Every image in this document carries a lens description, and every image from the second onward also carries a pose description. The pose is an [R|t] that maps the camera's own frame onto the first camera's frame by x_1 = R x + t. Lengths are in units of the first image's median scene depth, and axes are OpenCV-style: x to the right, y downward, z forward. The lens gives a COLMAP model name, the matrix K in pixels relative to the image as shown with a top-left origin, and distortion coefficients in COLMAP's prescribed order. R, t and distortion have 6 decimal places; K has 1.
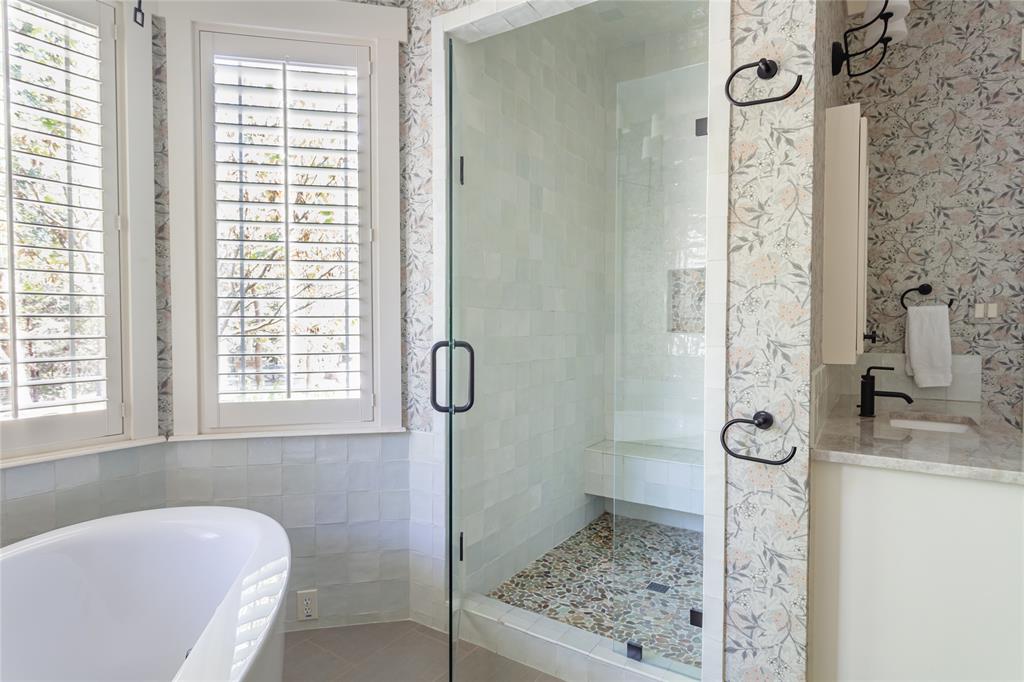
lens RADIAL K [[607.7, 0, 513.3], [0, 607.7, 339.0], [0, 0, 1]] dist [0.003626, 0.000403]
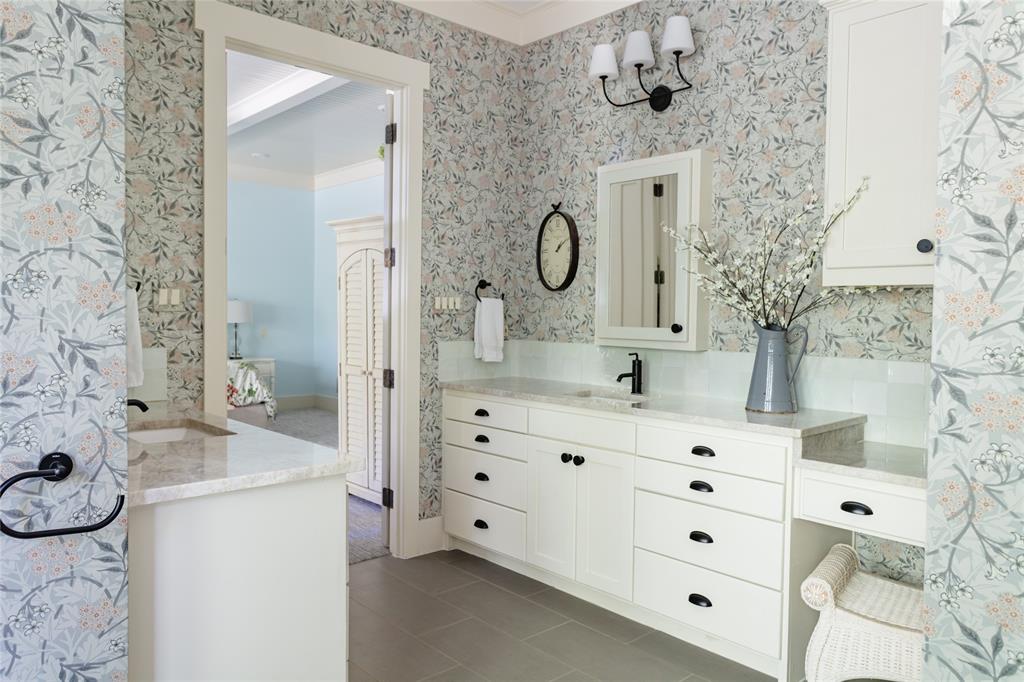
lens RADIAL K [[738.3, 0, 512.6], [0, 738.3, 338.0], [0, 0, 1]] dist [0.003448, 0.003203]
pose [[0.208796, -0.031065, 0.977466, -0.229524], [0.012932, 0.999496, 0.029002, -0.015031], [-0.977874, 0.006585, 0.209093, 0.375231]]
